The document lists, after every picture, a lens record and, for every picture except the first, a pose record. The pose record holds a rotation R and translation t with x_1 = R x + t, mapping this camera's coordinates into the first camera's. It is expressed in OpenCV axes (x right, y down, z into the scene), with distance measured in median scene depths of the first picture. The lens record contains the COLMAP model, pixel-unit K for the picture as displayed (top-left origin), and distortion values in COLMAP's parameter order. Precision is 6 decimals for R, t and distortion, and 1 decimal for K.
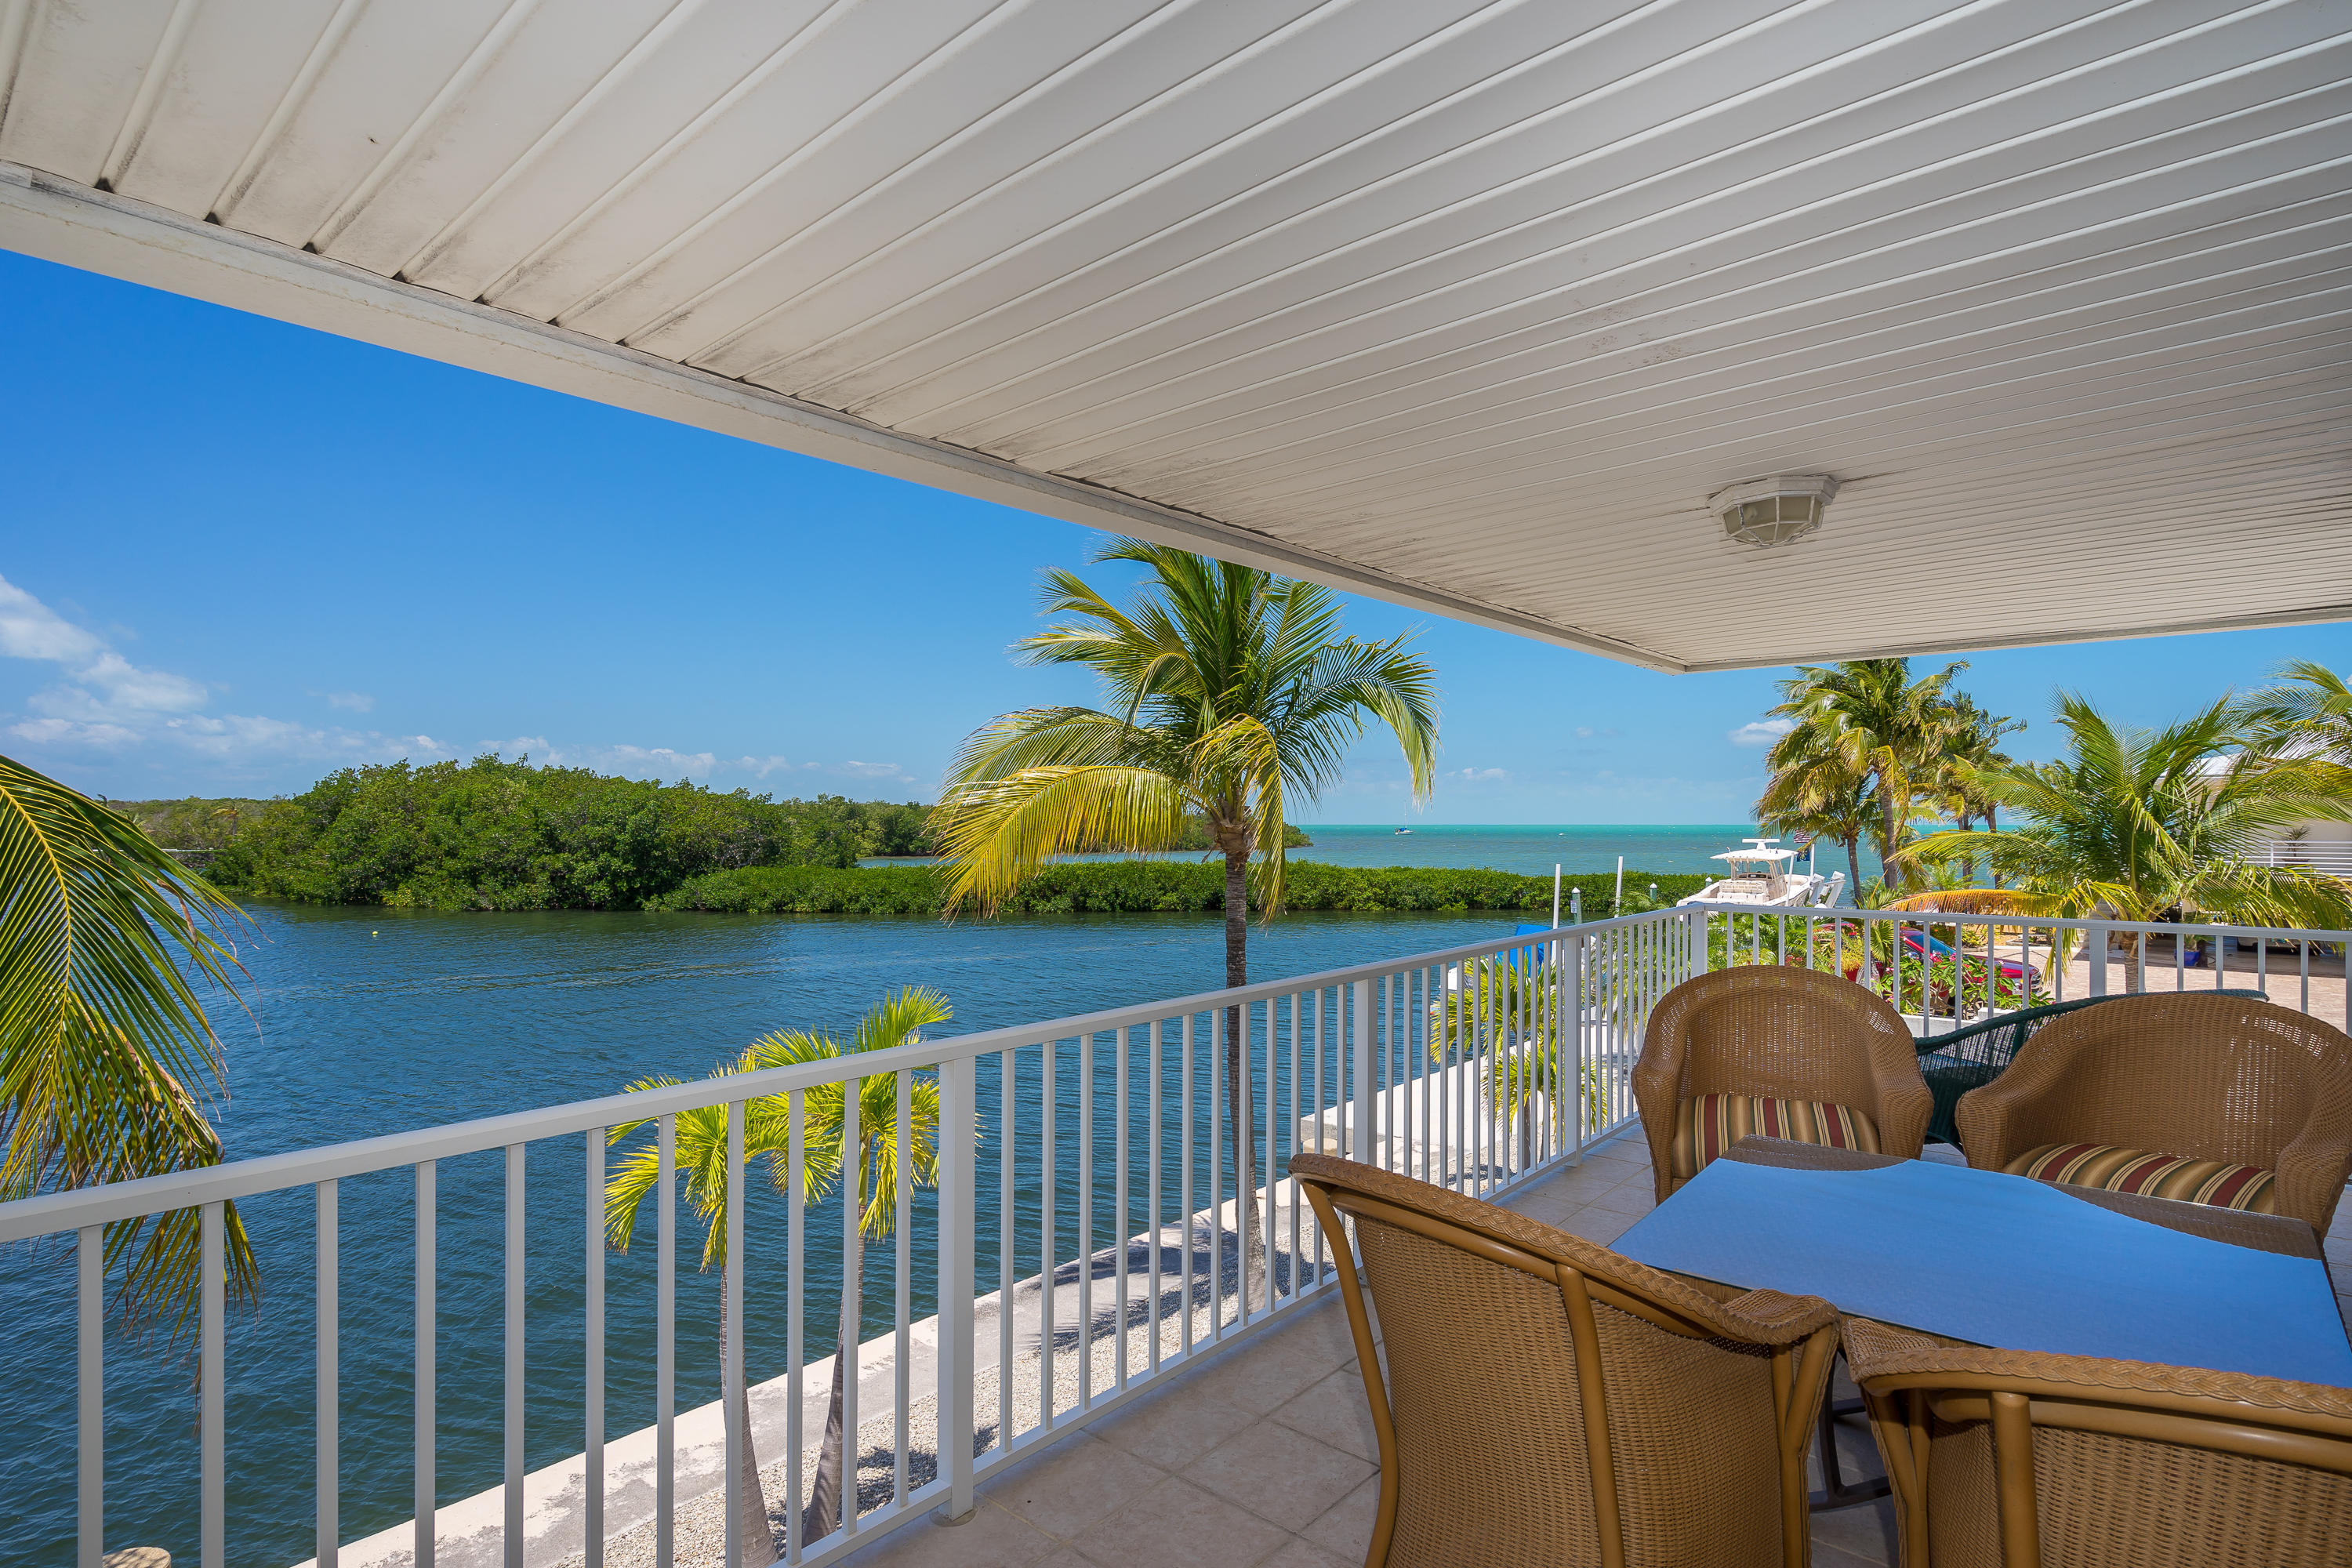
lens RADIAL K [[1184.0, 0, 1156.6], [0, 1184.0, 822.6], [0, 0, 1]] dist [-0.001549, -0.000690]
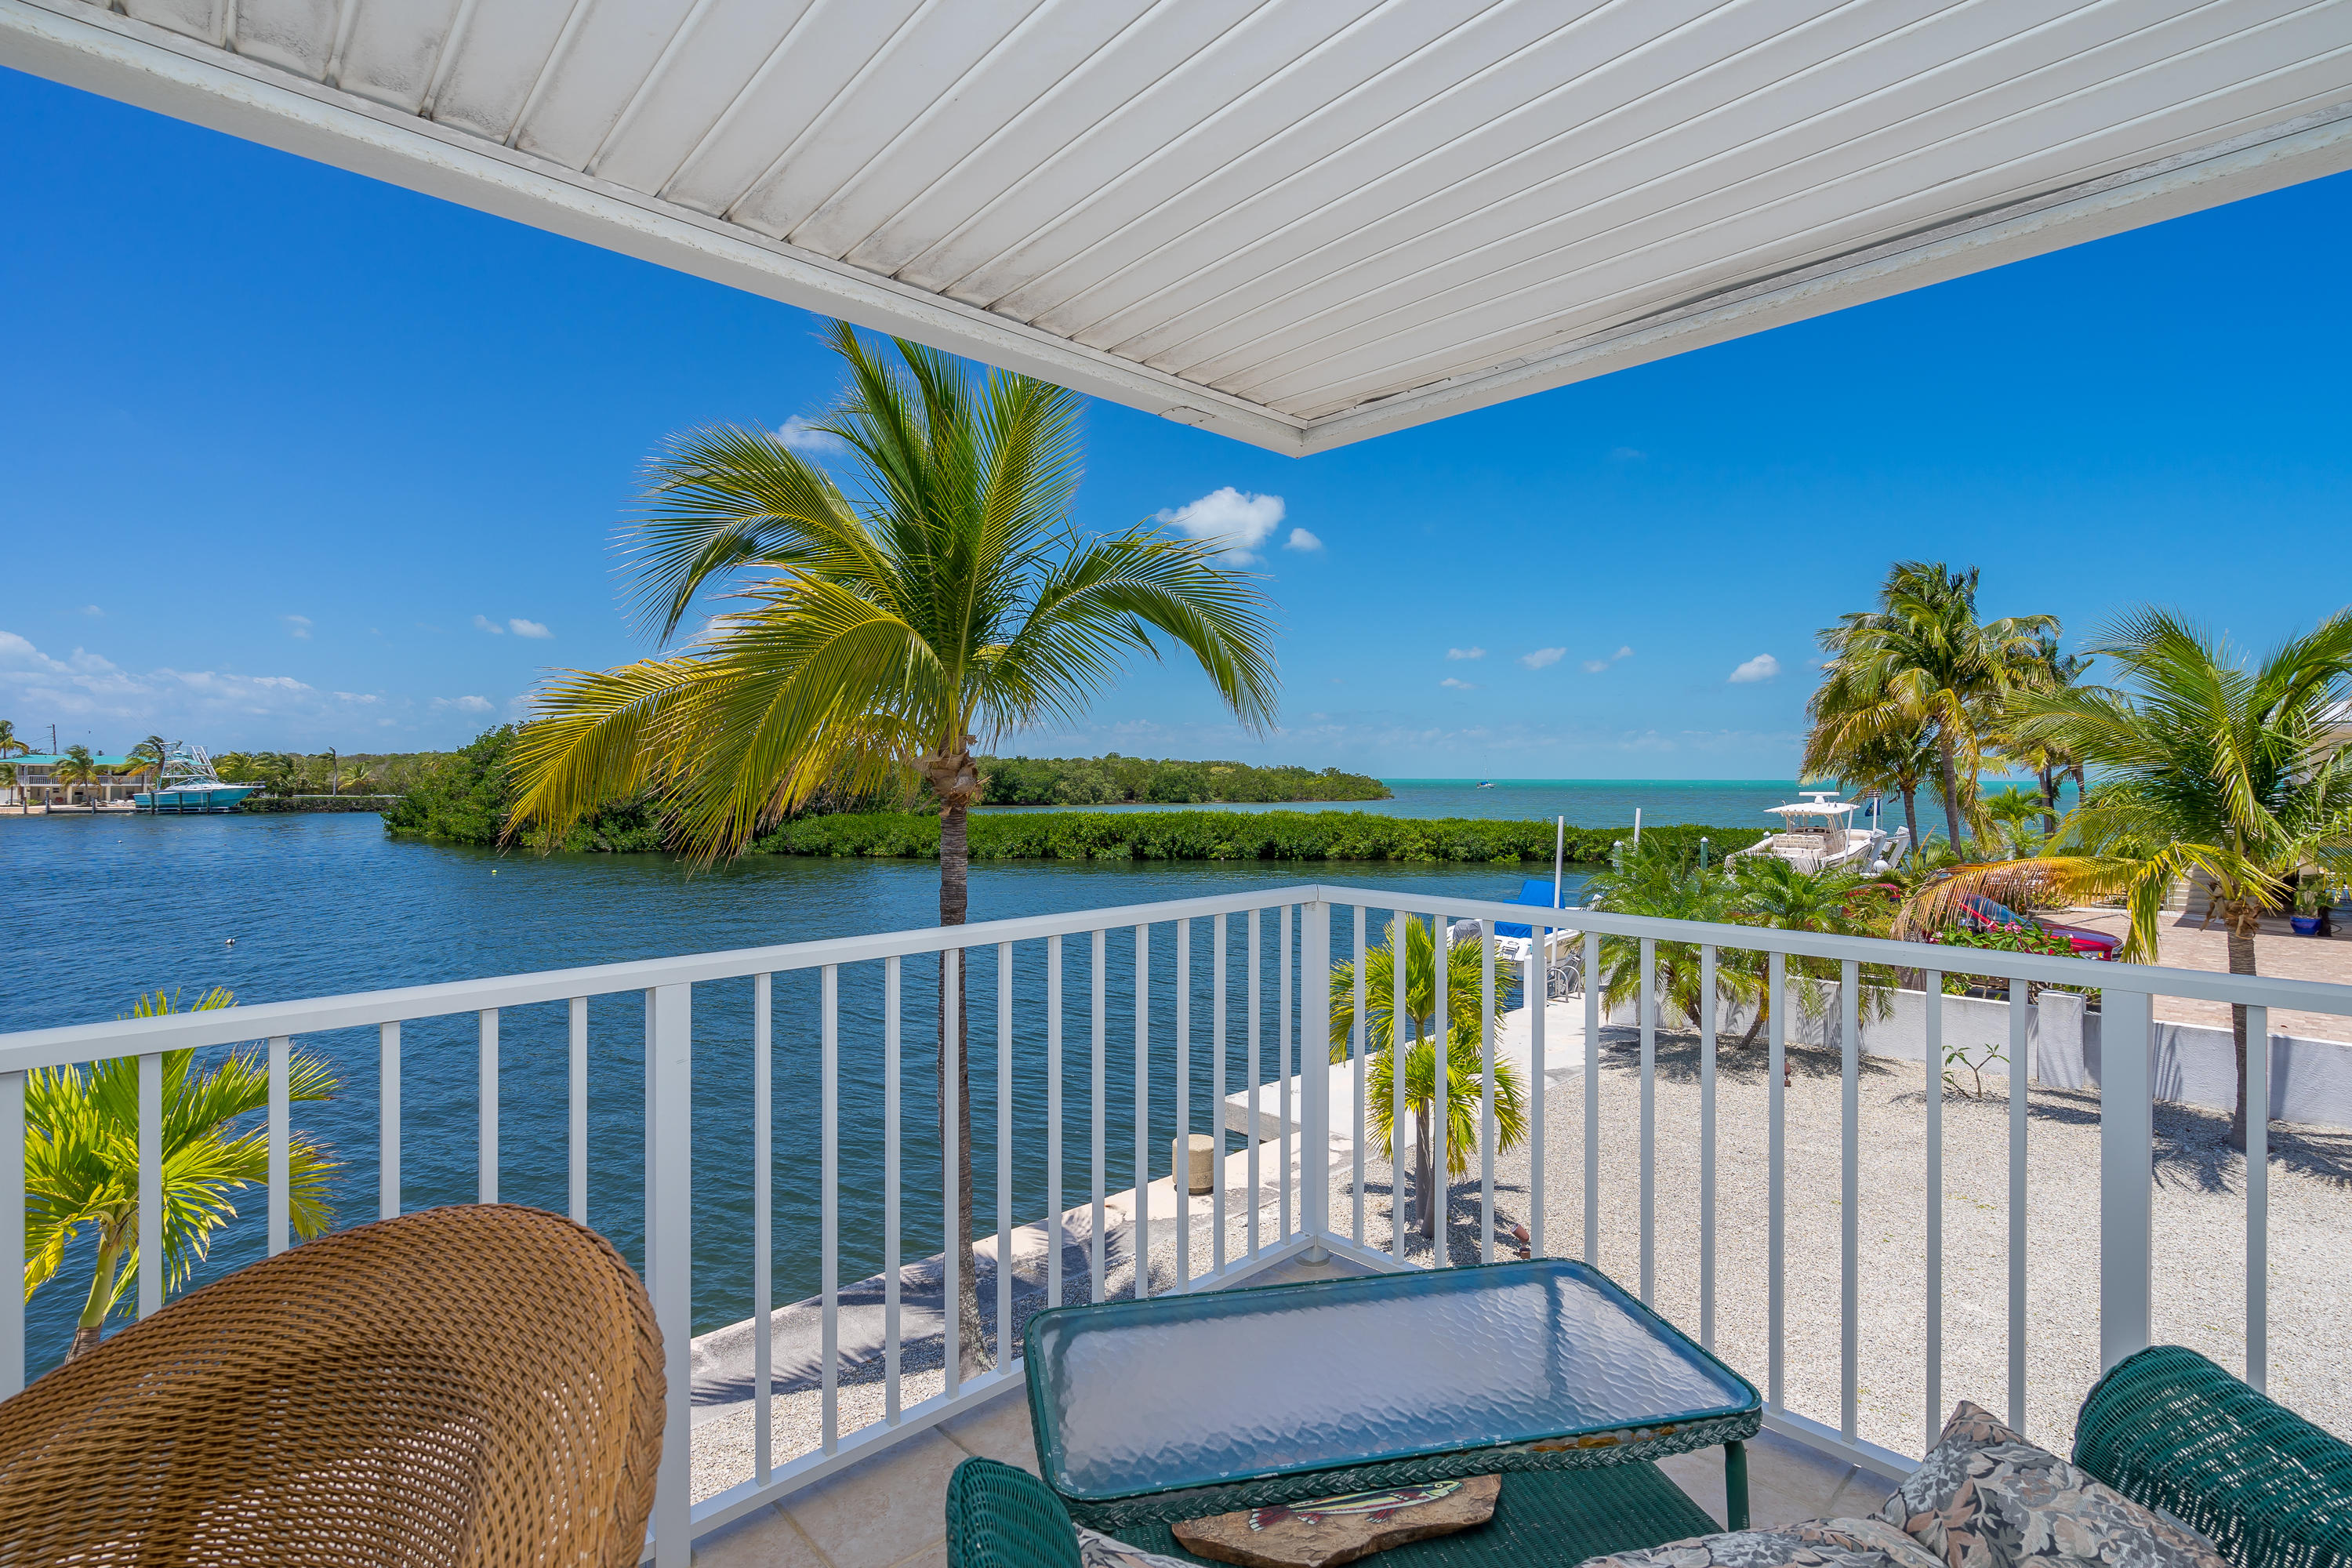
lens RADIAL K [[1058.4, 0, 1177.1], [0, 1058.4, 774.7], [0, 0, 1]] dist [-0.010037, 0.003047]
pose [[0.994734, 0.003208, -0.102440, 0.064854], [-0.003469, 0.999991, -0.002371, 0.002985], [0.102432, 0.002714, 0.994736, 0.076395]]
